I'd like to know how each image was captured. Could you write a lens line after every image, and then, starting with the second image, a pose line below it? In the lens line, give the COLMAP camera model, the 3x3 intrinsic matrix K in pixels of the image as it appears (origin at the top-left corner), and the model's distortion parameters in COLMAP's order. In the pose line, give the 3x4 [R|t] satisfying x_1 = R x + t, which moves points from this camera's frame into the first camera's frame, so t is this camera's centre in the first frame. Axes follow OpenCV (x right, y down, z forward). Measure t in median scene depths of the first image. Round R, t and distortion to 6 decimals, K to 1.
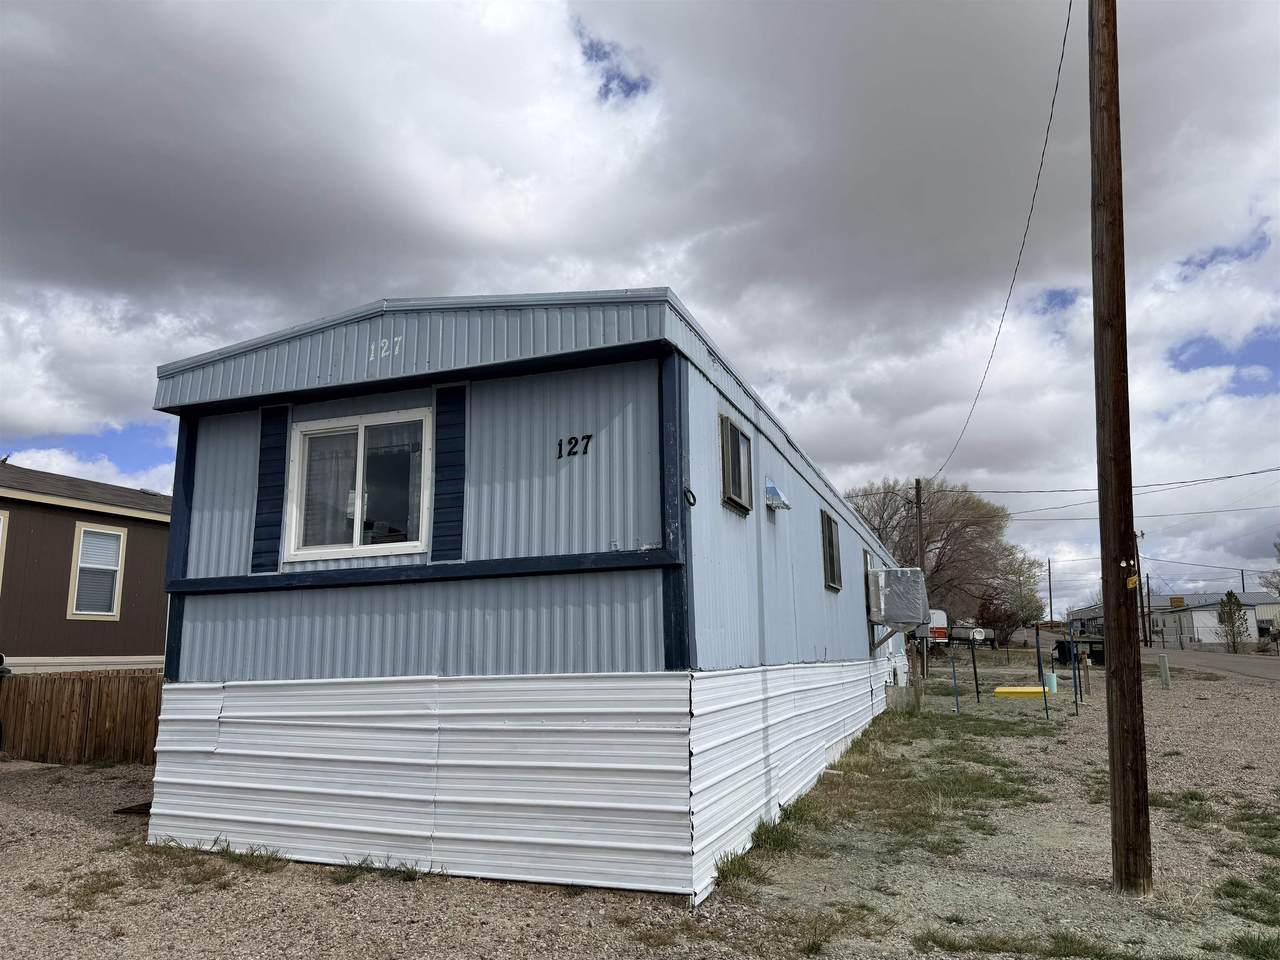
lens RADIAL K [[890.7, 0, 641.7], [0, 890.7, 469.7], [0, 0, 1]] dist [0.004337, -0.002494]
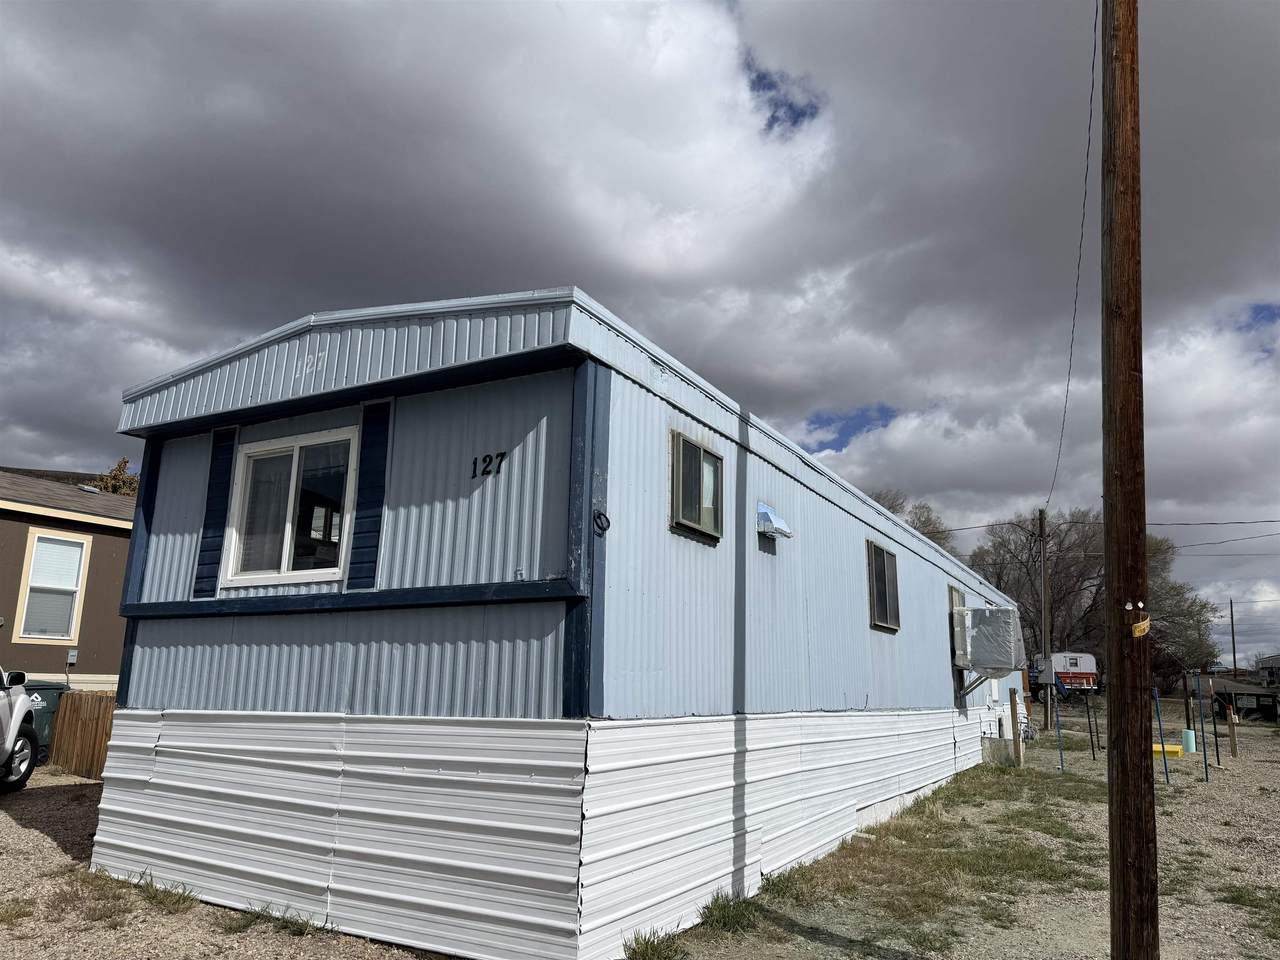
lens RADIAL K [[894.9, 0, 640.0], [0, 894.9, 480.0], [0, 0, 1]] dist [-0.005330, -0.001579]
pose [[0.986778, -0.003265, -0.162044, 0.215701], [-0.000632, 0.999712, -0.023991, 0.010288], [0.162075, 0.023777, 0.986492, 0.120544]]
